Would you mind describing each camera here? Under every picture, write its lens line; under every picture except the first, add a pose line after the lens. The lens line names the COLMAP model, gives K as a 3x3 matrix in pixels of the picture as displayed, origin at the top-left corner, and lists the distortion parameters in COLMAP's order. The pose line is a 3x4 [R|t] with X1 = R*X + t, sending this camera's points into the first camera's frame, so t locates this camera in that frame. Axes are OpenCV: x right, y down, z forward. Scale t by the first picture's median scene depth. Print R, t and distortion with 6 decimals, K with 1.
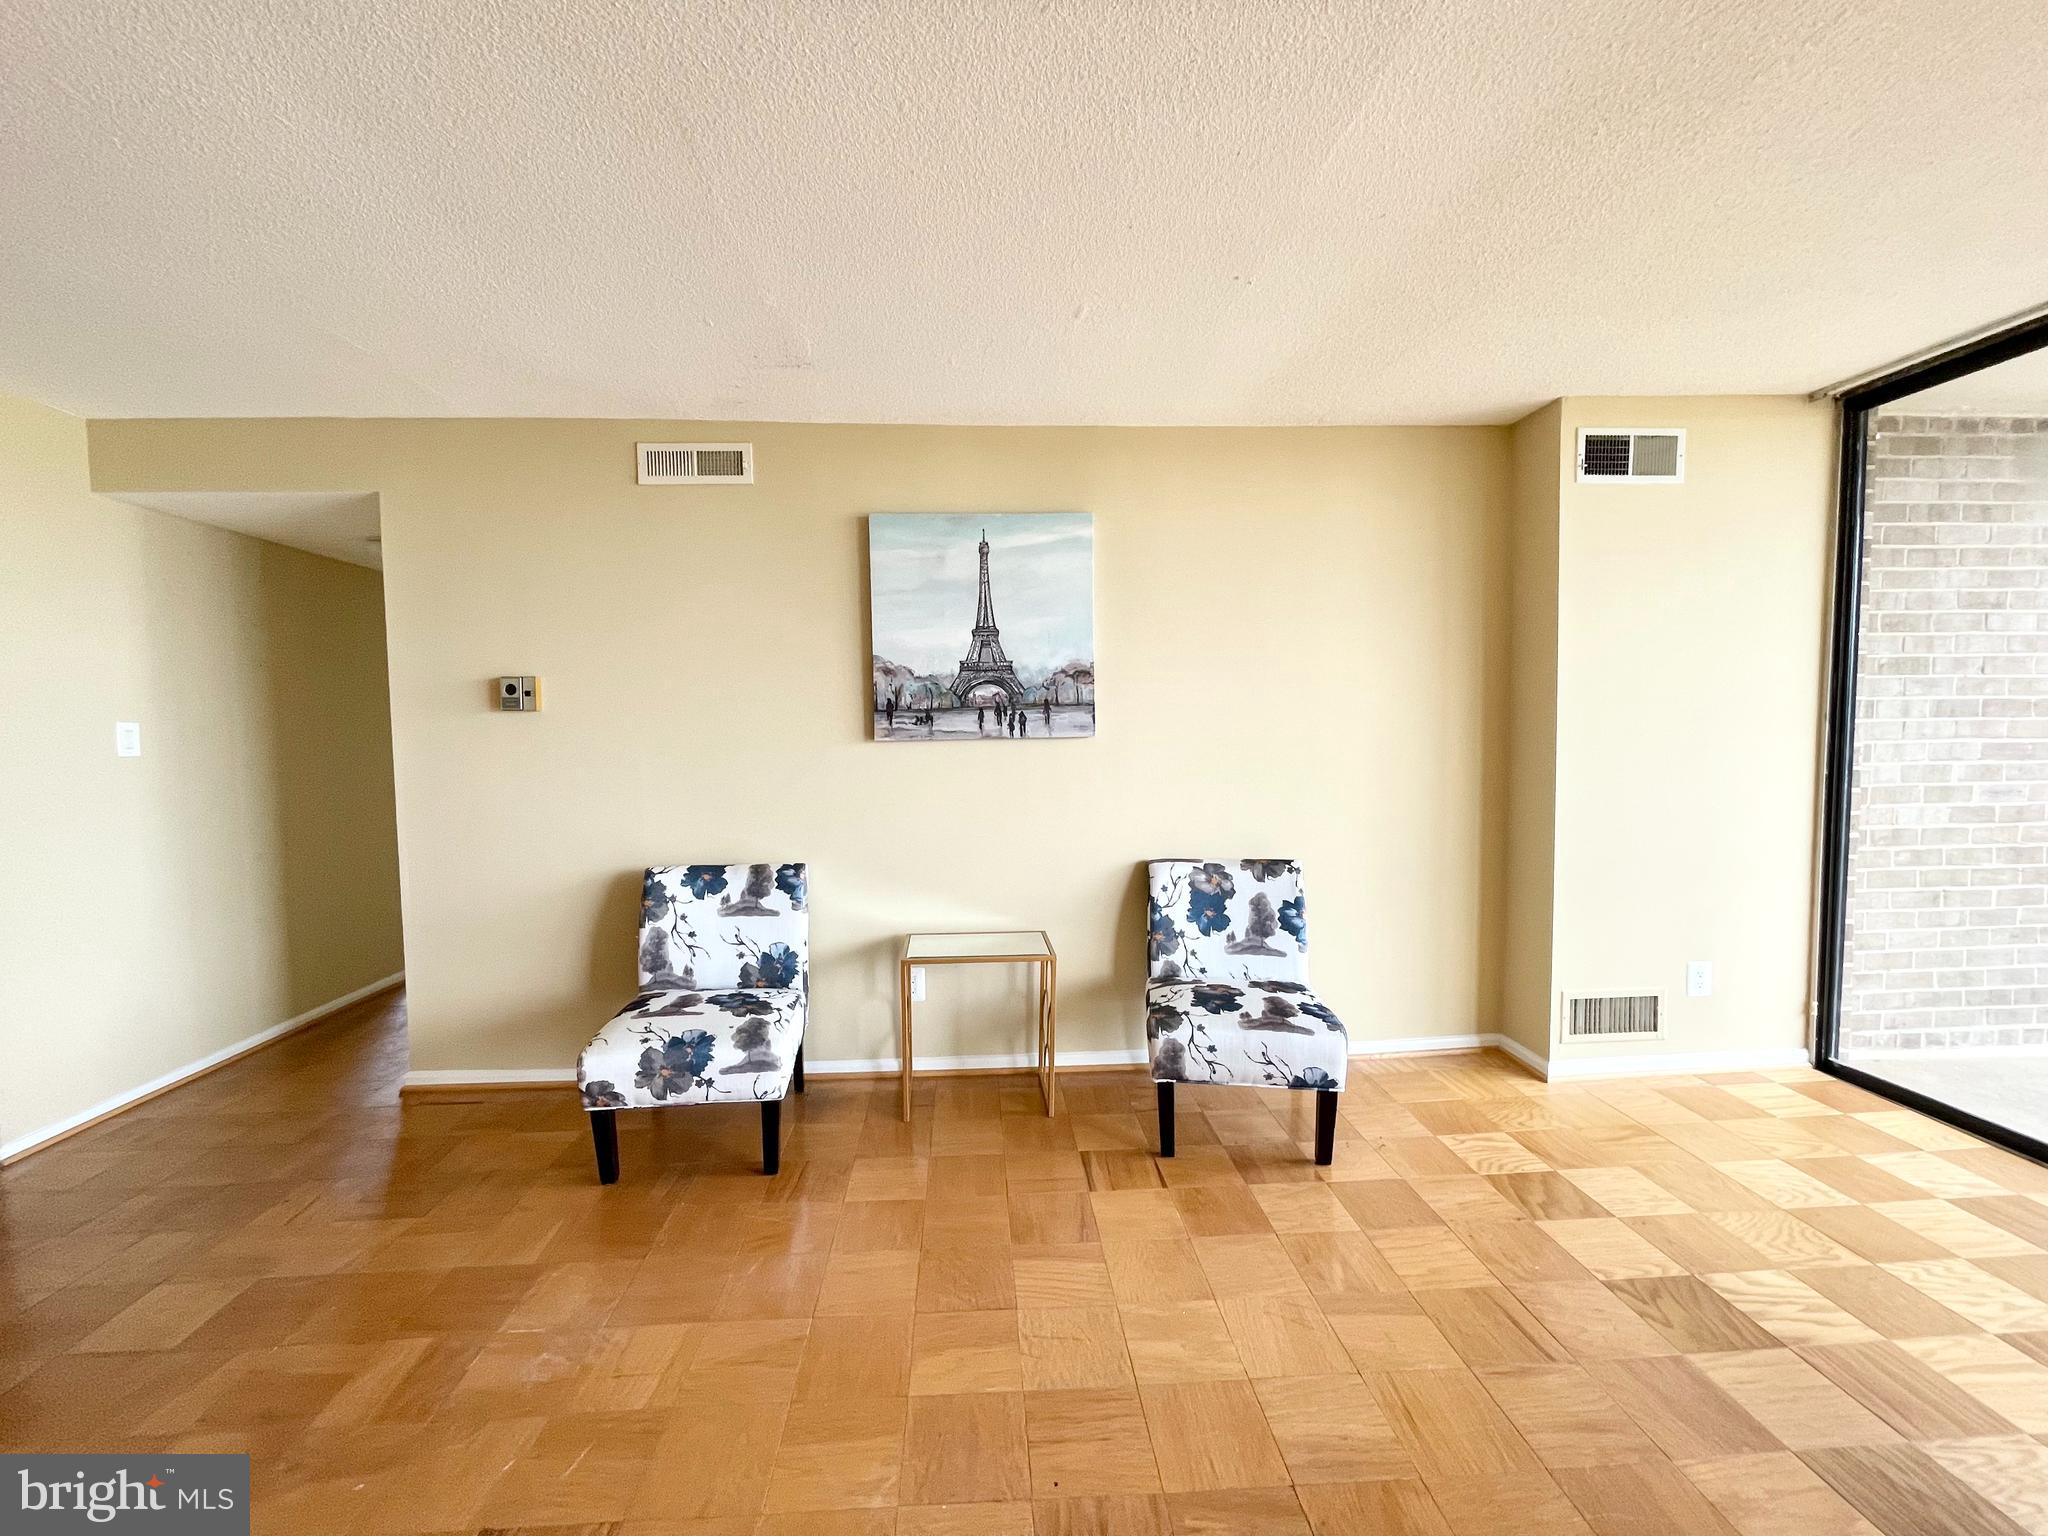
lens RADIAL K [[814.1, 0, 1007.2], [0, 814.1, 780.1], [0, 0, 1]] dist [0.013311, -0.000107]
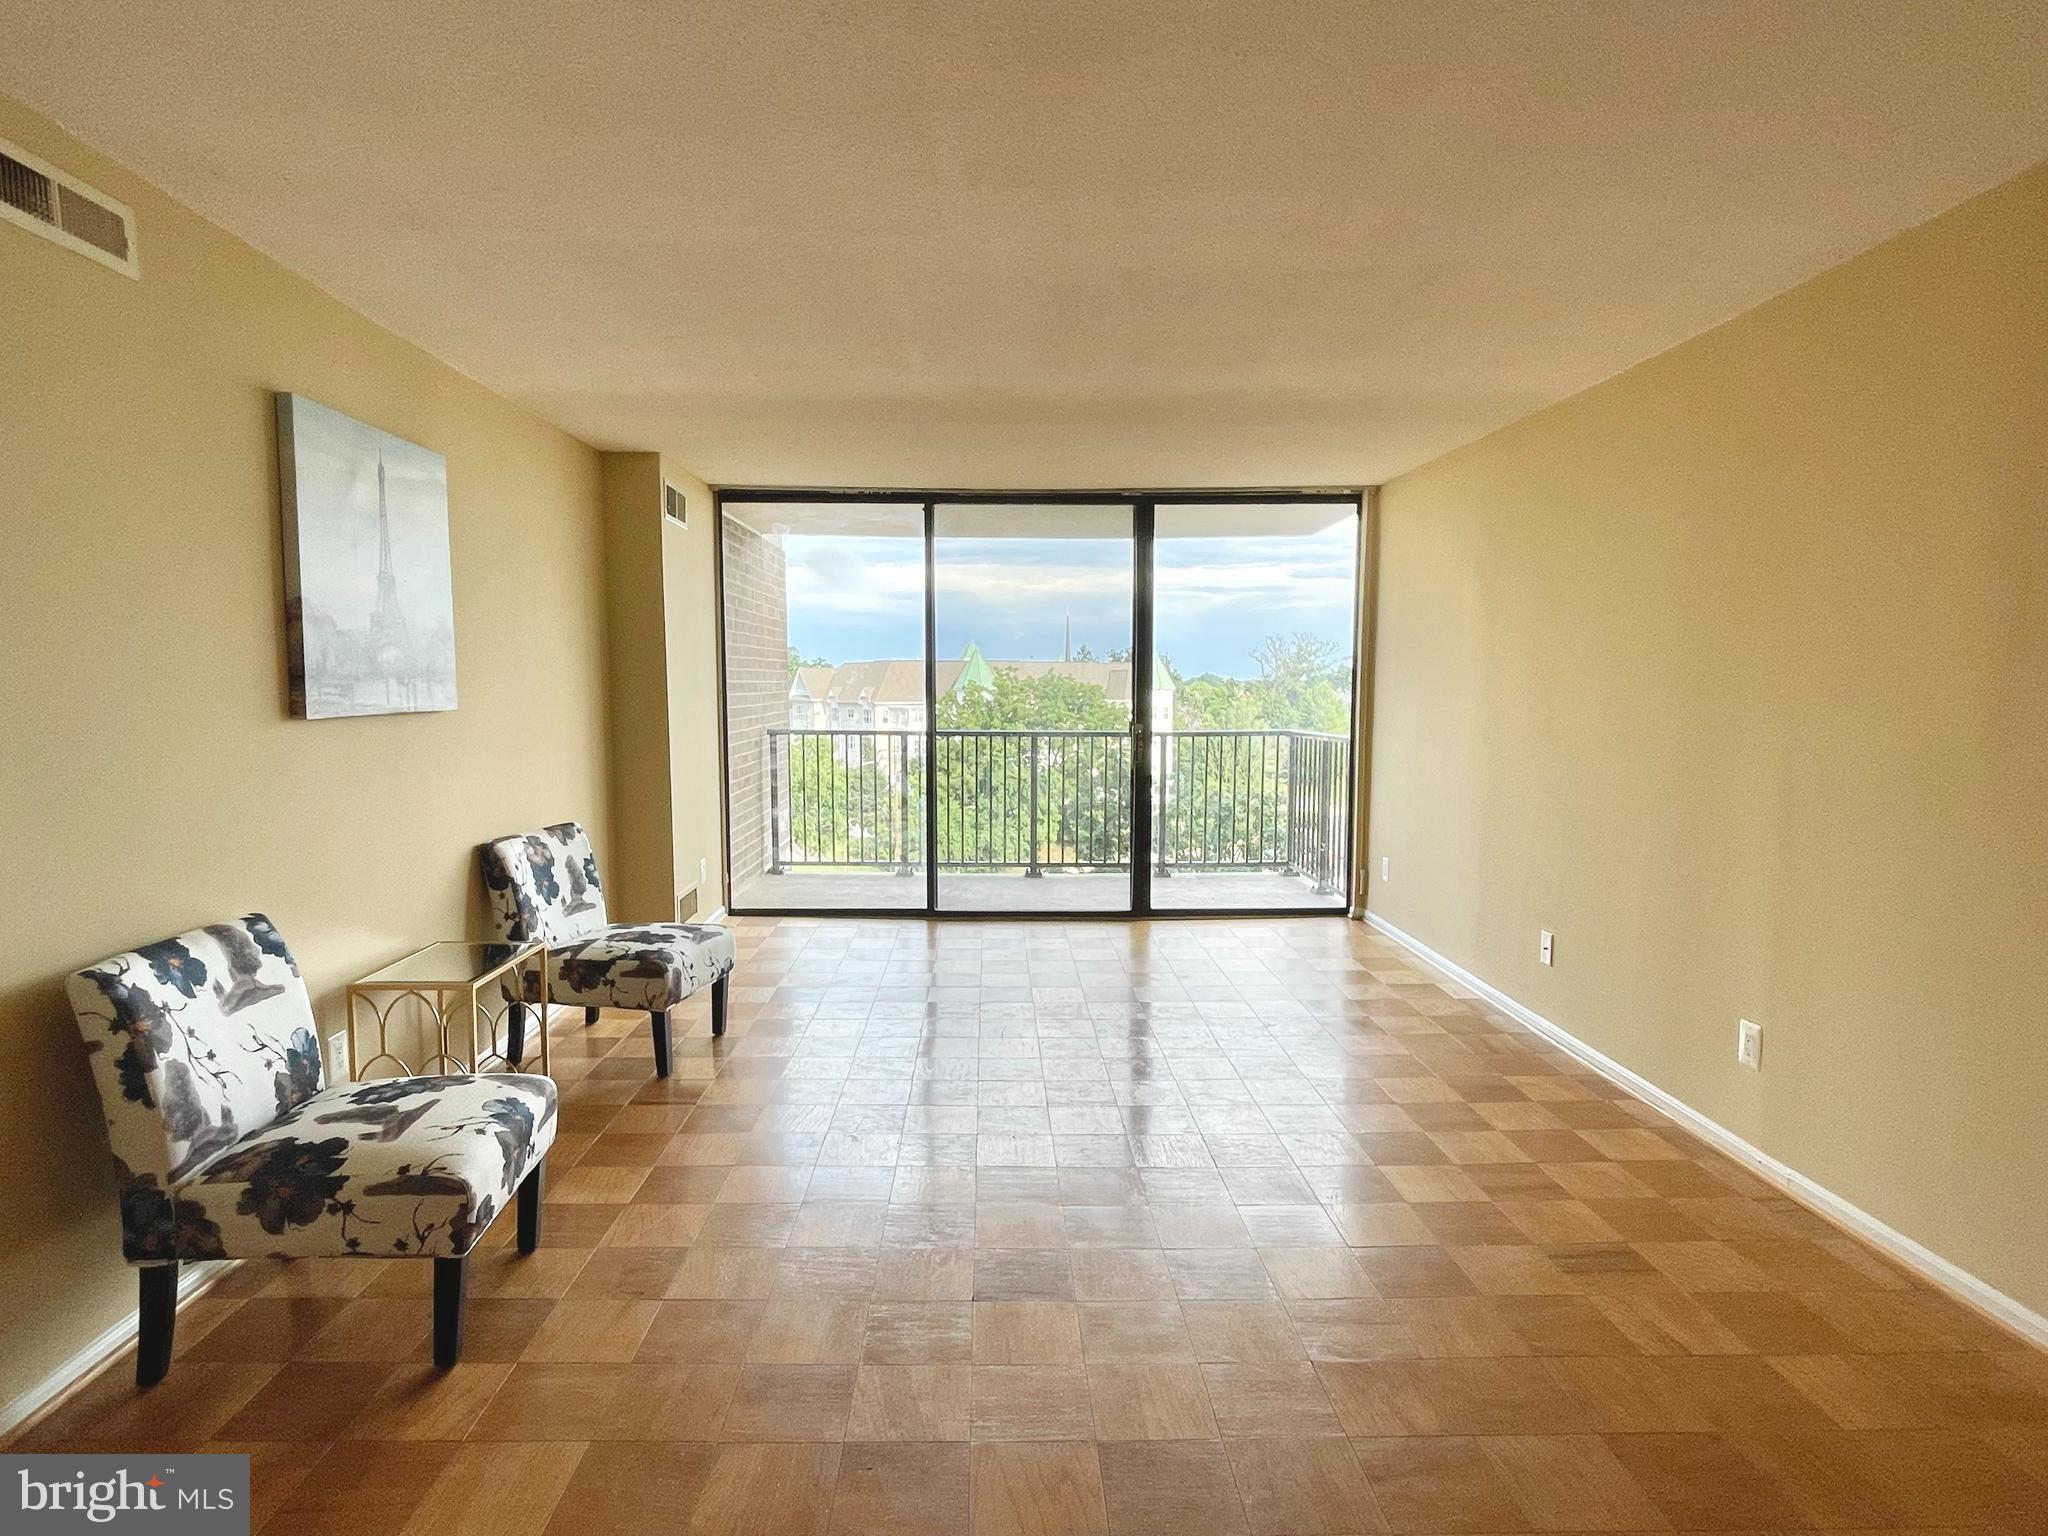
lens RADIAL K [[1096.1, 0, 1016.5], [0, 1096.1, 781.1], [0, 0, 1]] dist [-0.013751, -0.000655]
pose [[0.025189, -0.076076, 0.996784, -1.083008], [0.057174, 0.995578, 0.074539, -0.030503], [-0.998046, 0.055113, 0.029427, 0.371512]]
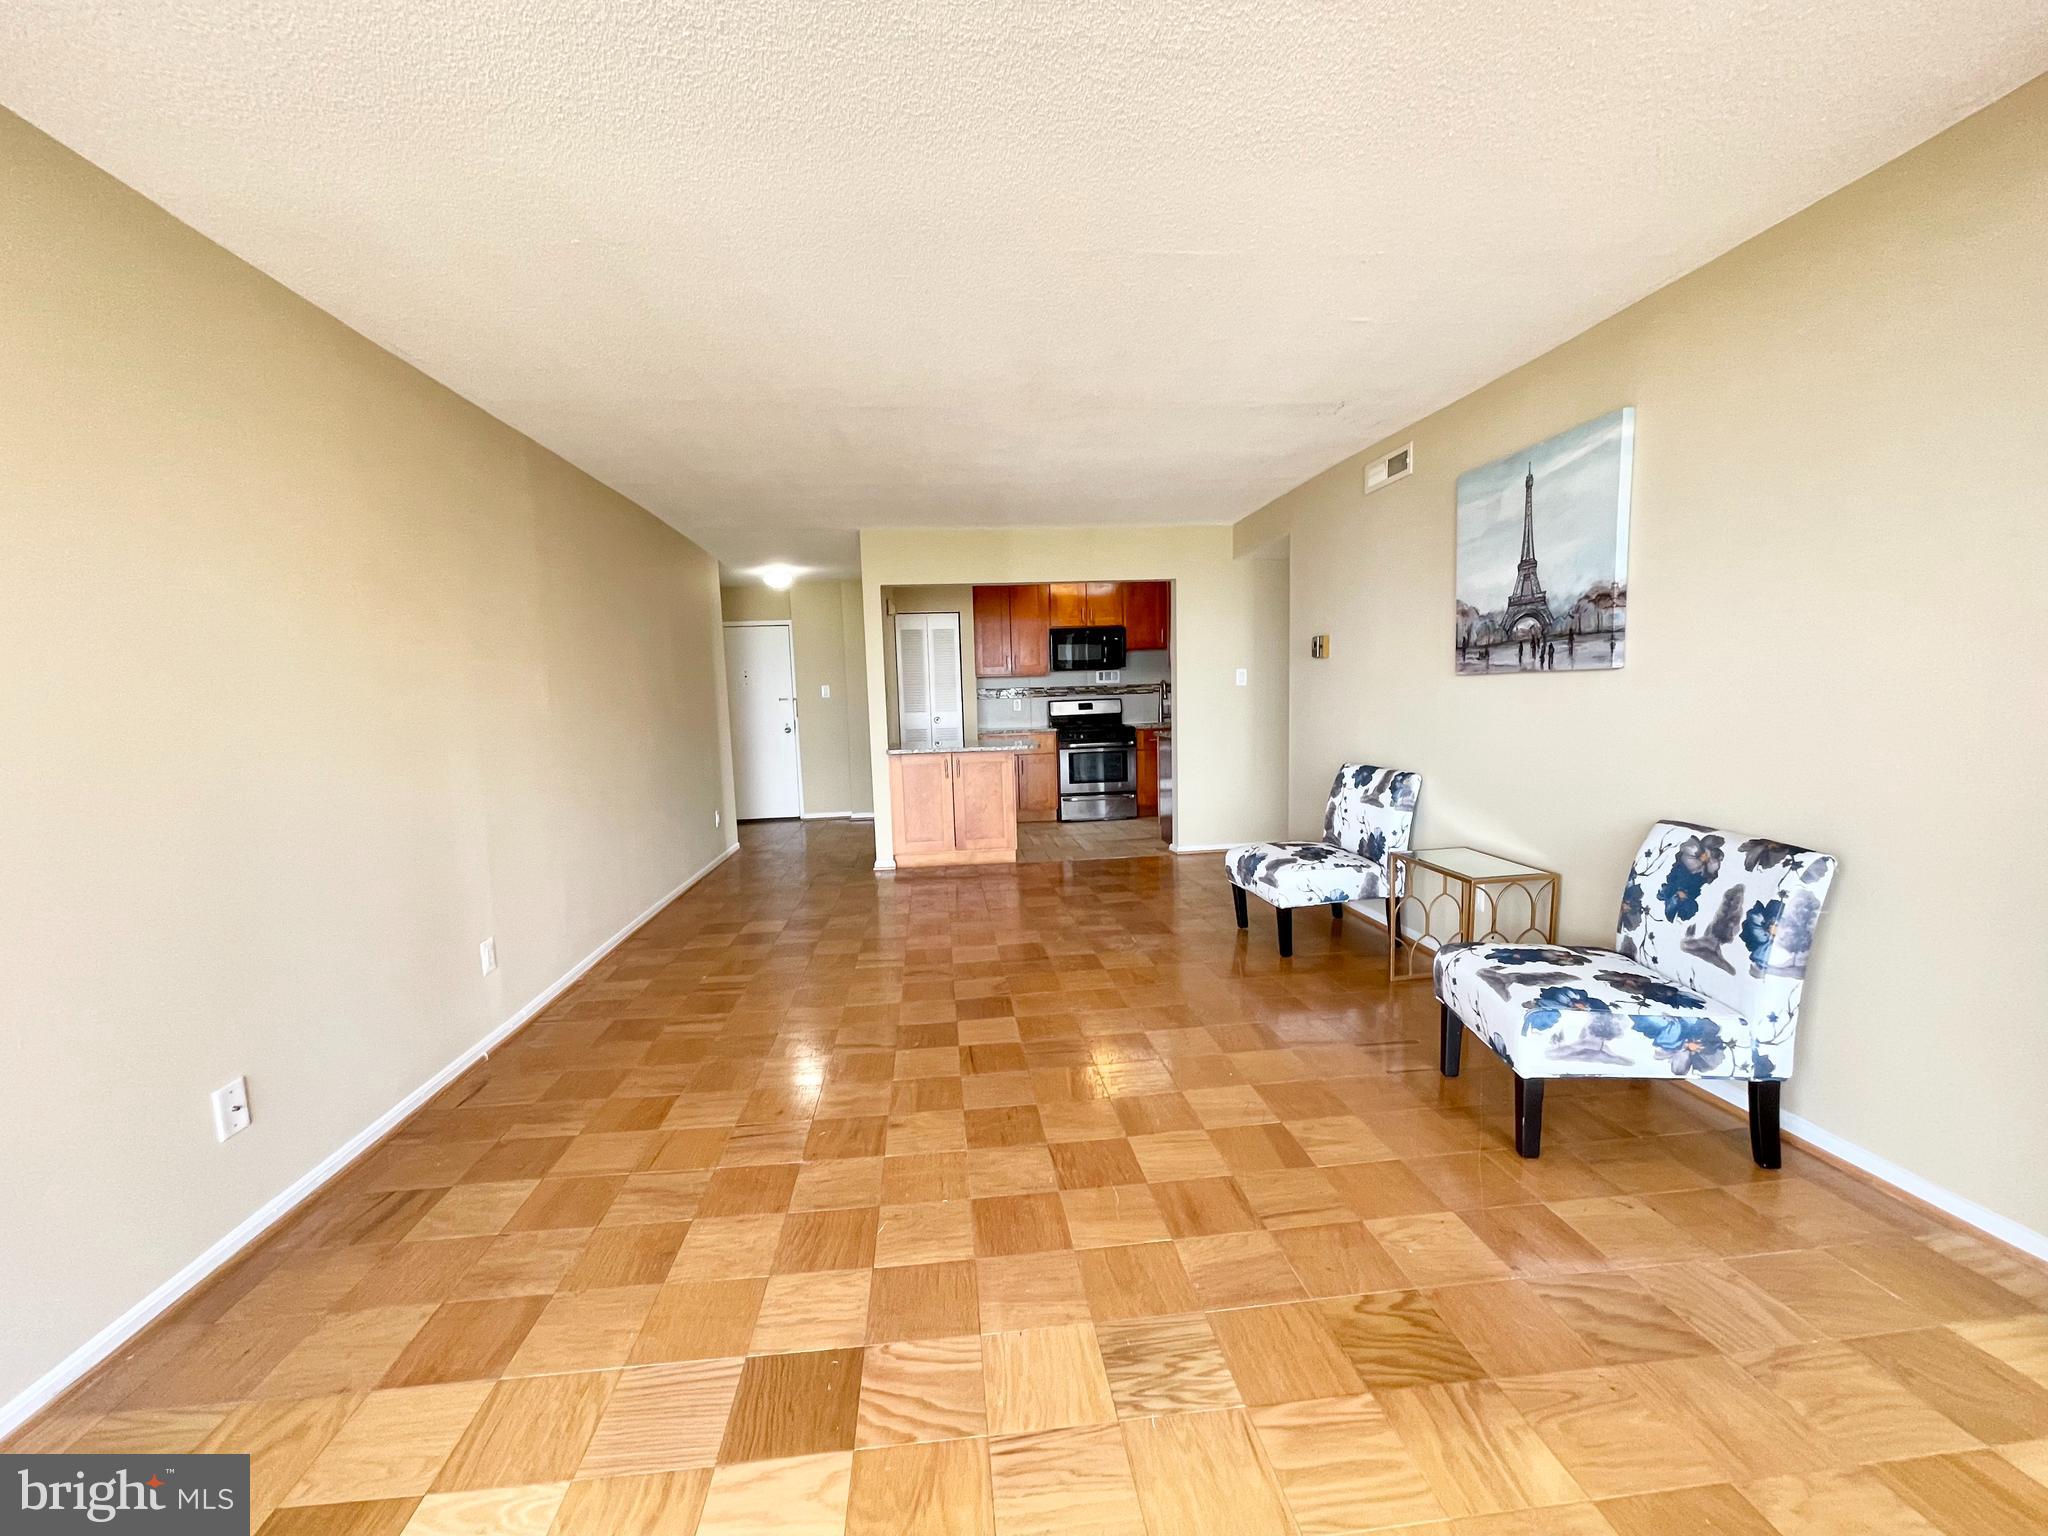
lens RADIAL K [[828.8, 0, 1023.8], [0, 828.8, 773.0], [0, 0, 1]] dist [0.000410, -0.000378]
pose [[0.057334, 0.110792, -0.992189, 0.987081], [-0.029756, 0.993571, 0.109226, -0.020111], [0.997912, 0.023262, 0.060262, 0.323488]]
